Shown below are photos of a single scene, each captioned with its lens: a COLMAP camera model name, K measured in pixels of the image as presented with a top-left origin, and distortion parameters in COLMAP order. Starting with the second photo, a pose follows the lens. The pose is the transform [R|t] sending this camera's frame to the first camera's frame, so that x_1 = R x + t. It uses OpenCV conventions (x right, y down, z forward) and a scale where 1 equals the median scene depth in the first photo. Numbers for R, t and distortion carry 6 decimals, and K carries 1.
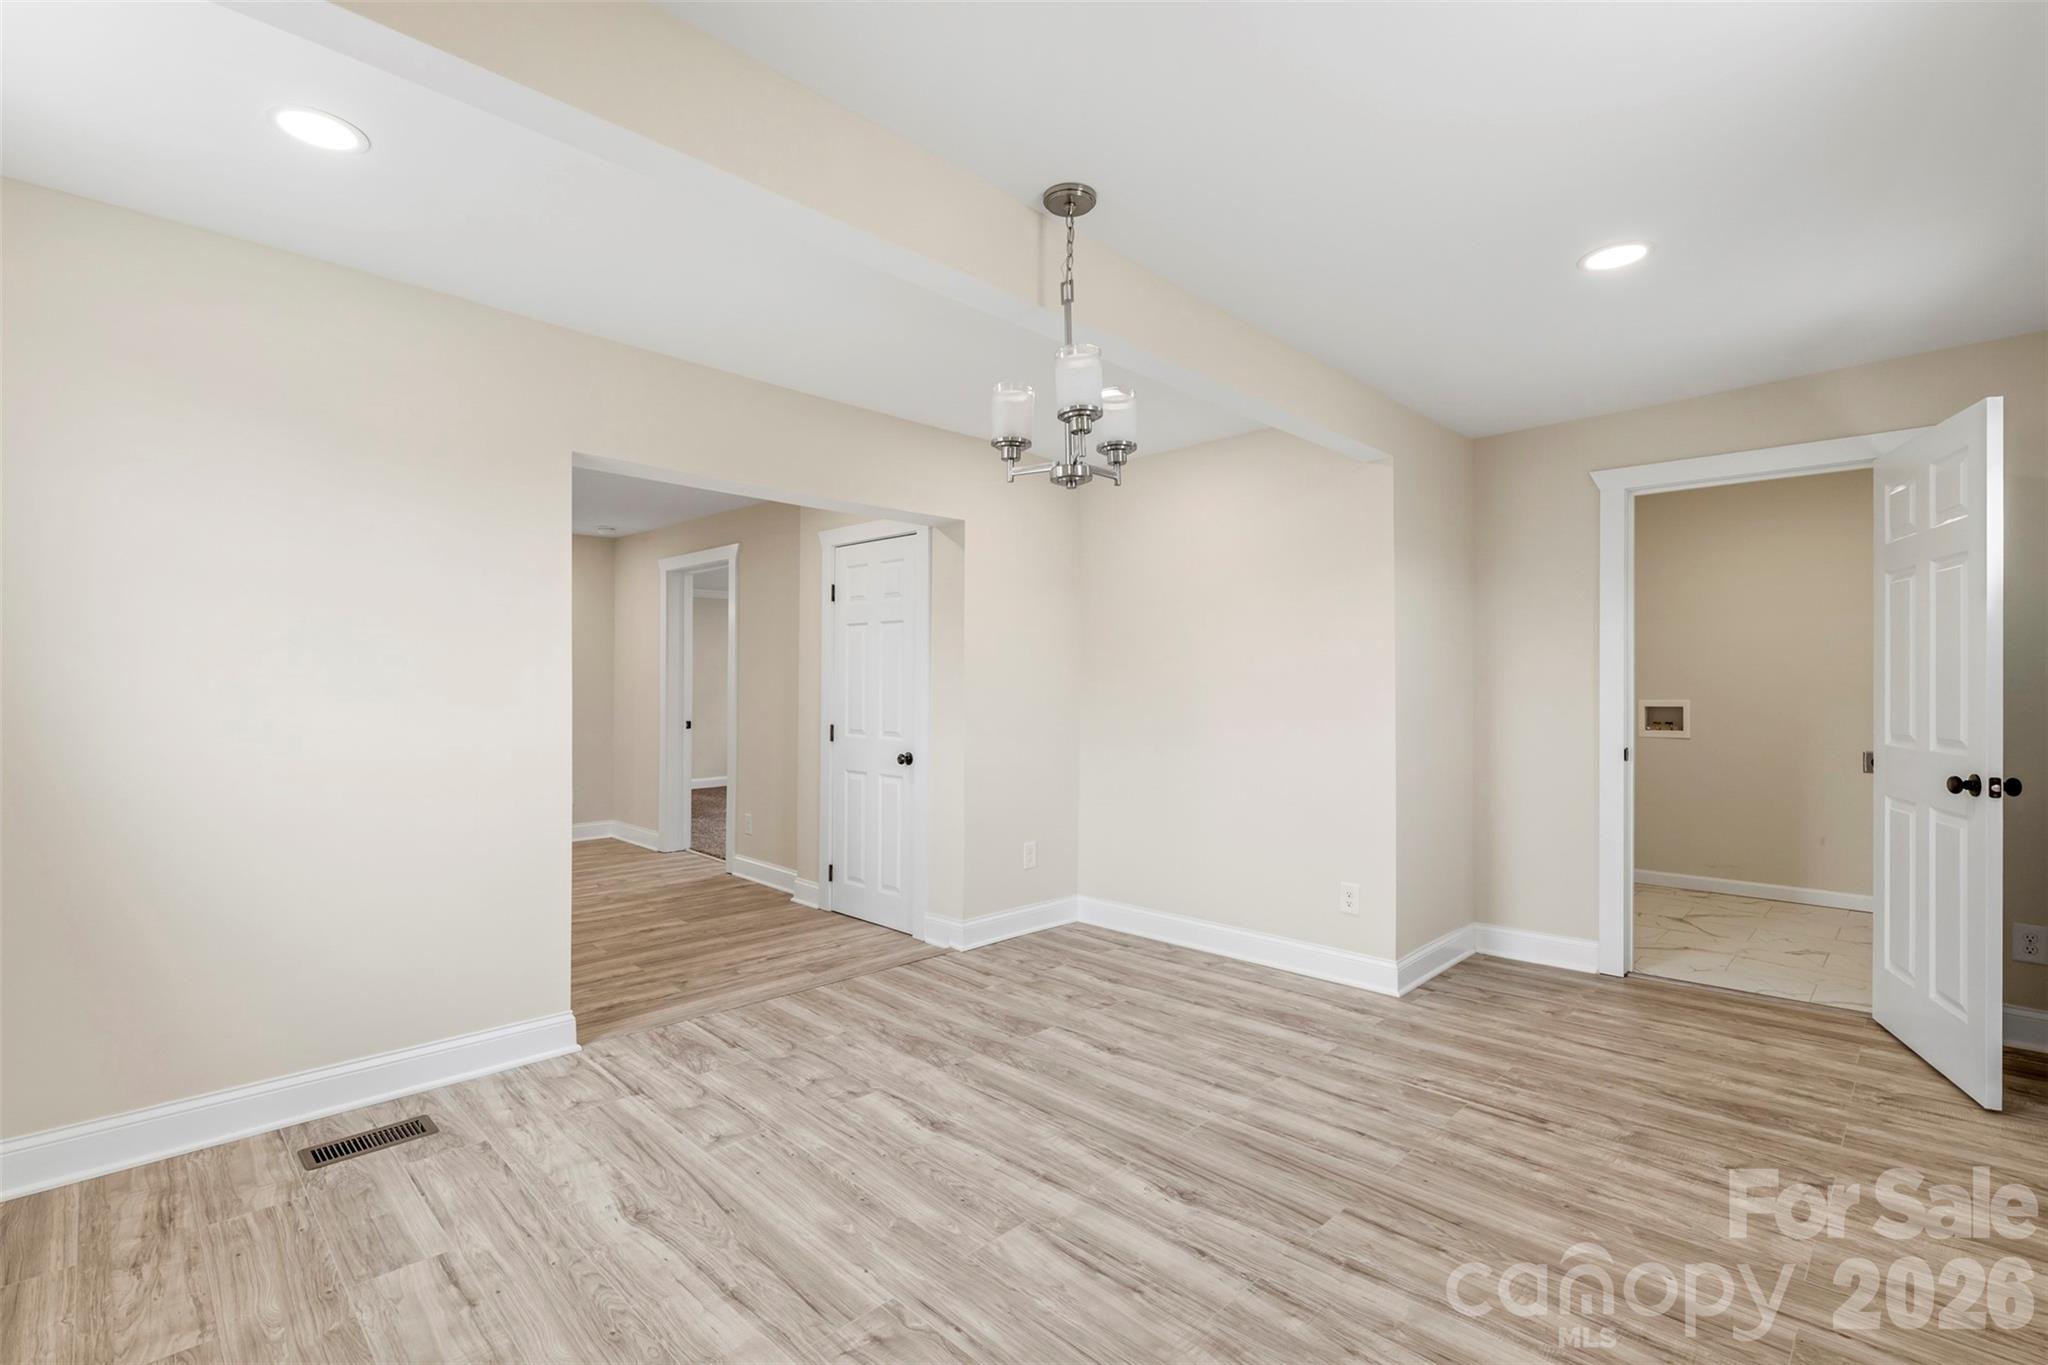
lens RADIAL K [[928.7, 0, 1020.4], [0, 928.7, 685.5], [0, 0, 1]] dist [0.000242, -0.000075]
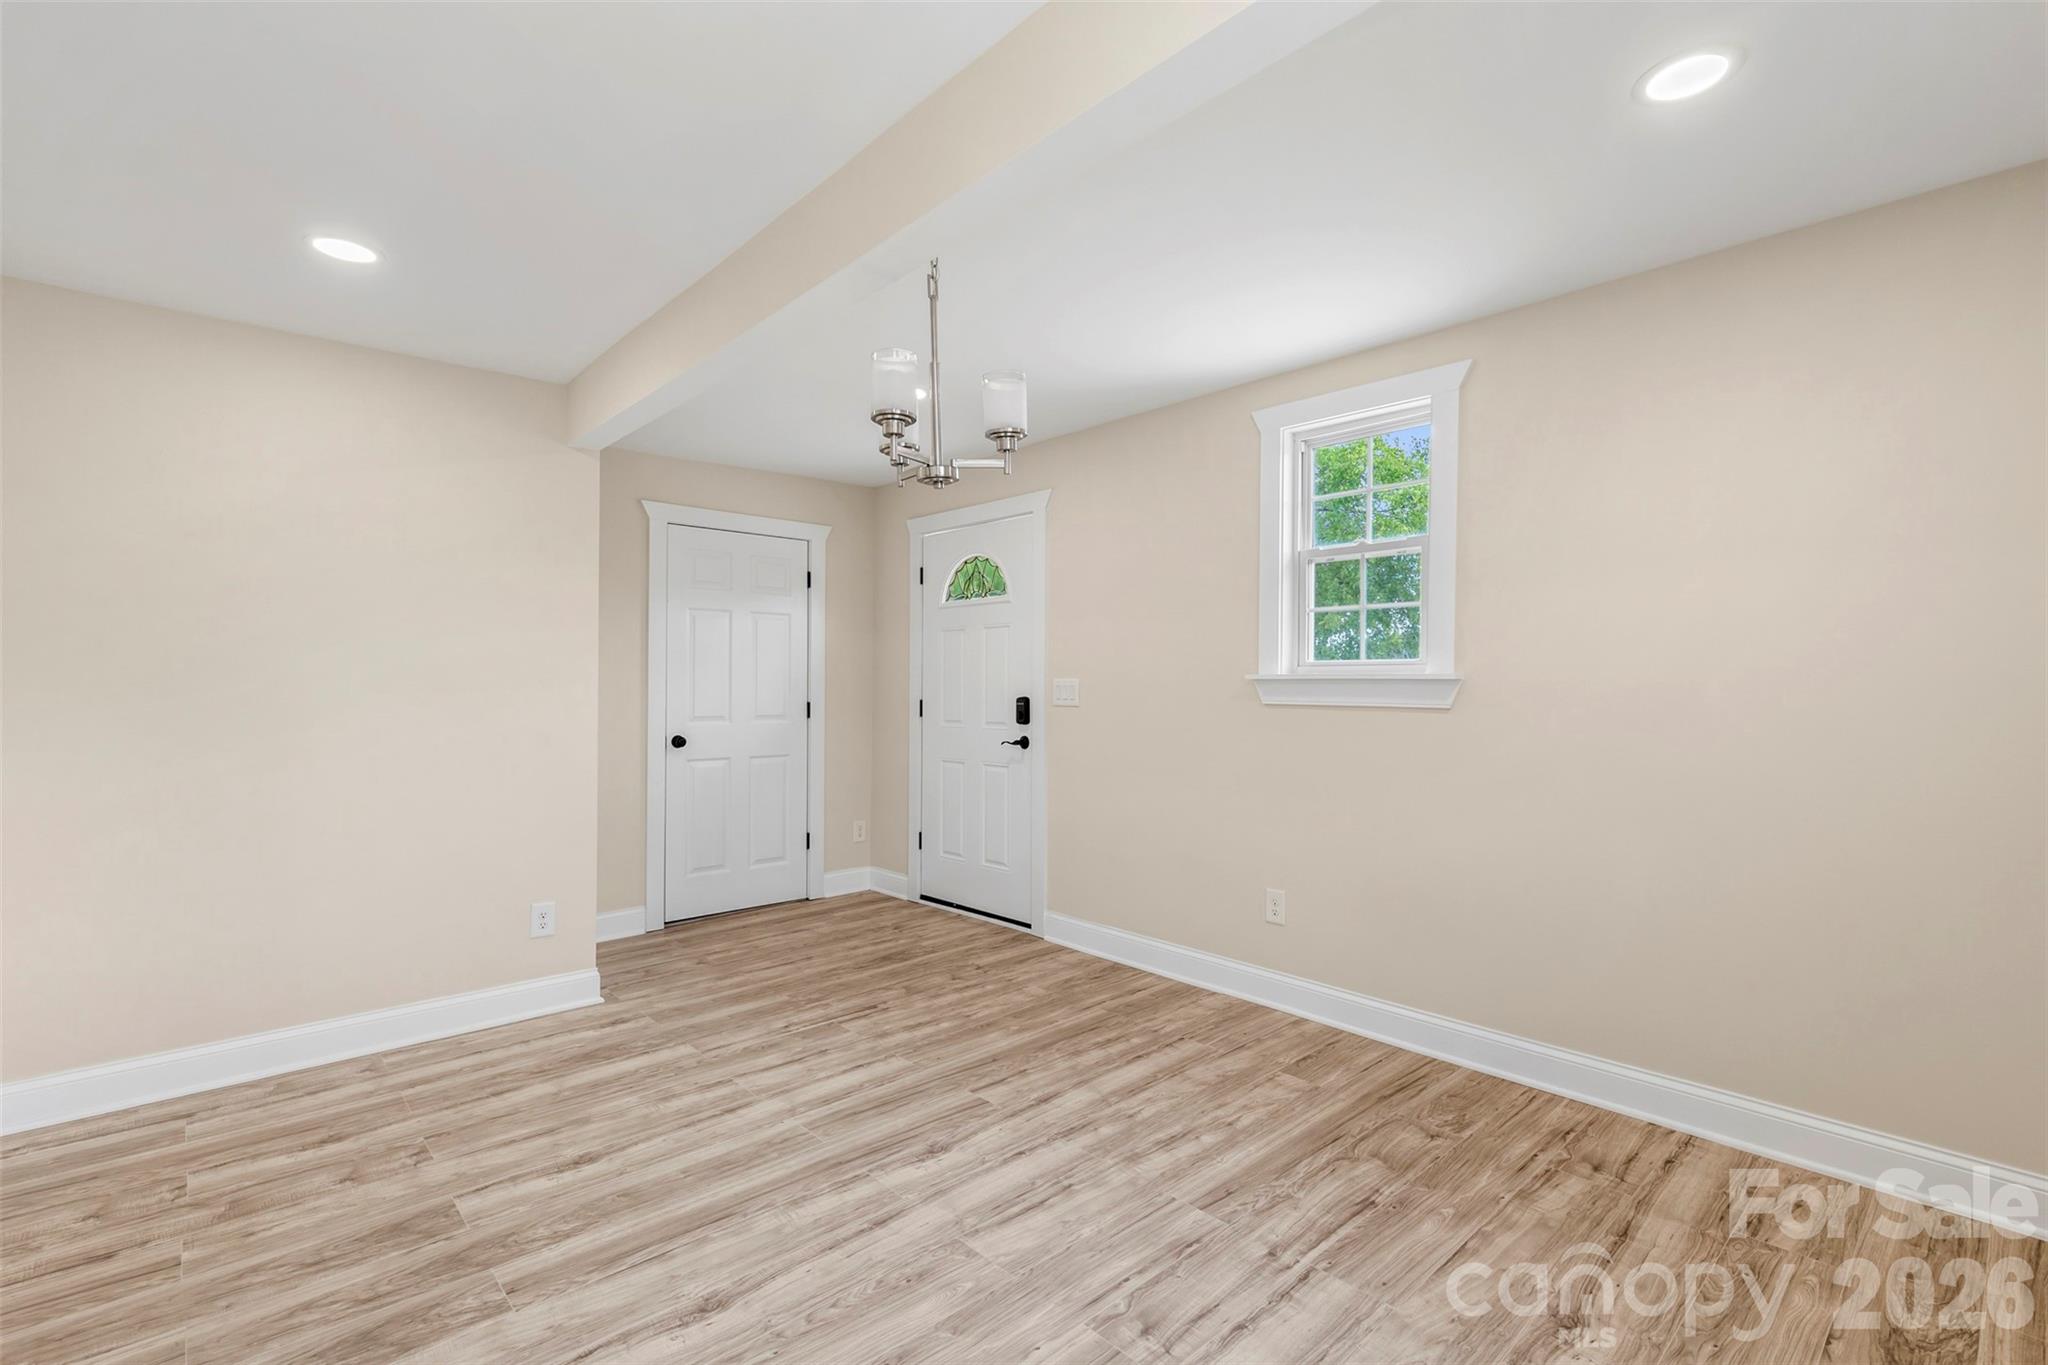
lens RADIAL K [[928.7, 0, 1020.4], [0, 928.7, 685.5], [0, 0, 1]] dist [0.000242, -0.000075]
pose [[0.046903, -0.001786, 0.998898, -0.681336], [-0.000698, 0.999998, 0.001821, -0.001650], [-0.998899, -0.000782, 0.046902, 0.632977]]
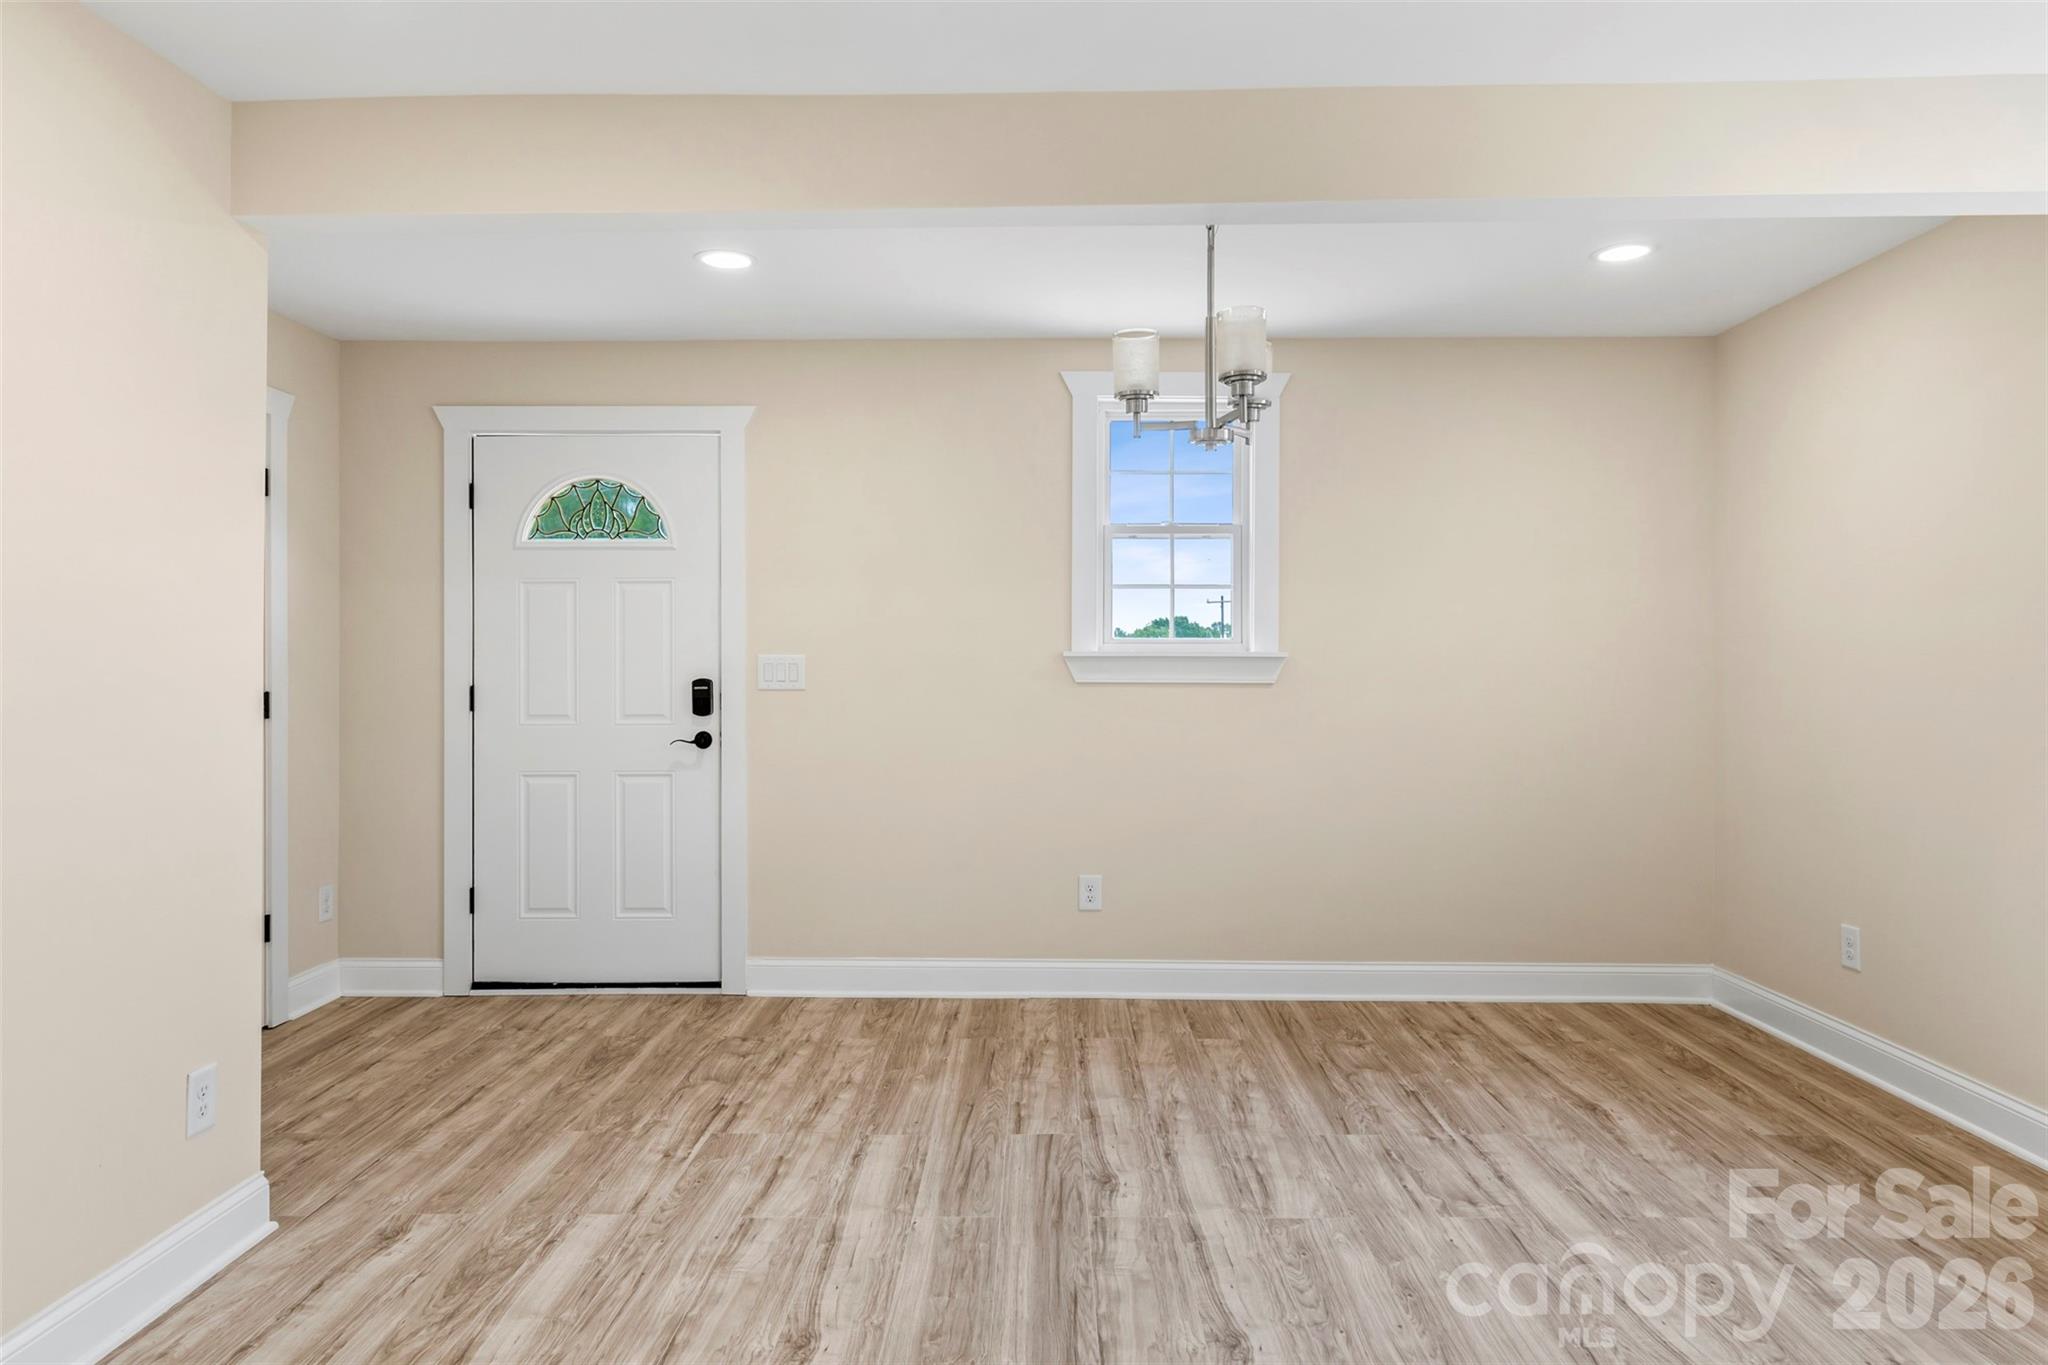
lens RADIAL K [[1249.5, 0, 1028.1], [0, 1249.5, 681.5], [0, 0, 1]] dist [0.002832, -0.000920]
pose [[-0.699105, -0.008257, 0.714971, -0.525951], [-0.000479, 0.999938, 0.011080, 0.006088], [-0.715019, 0.007404, -0.699066, 1.475111]]
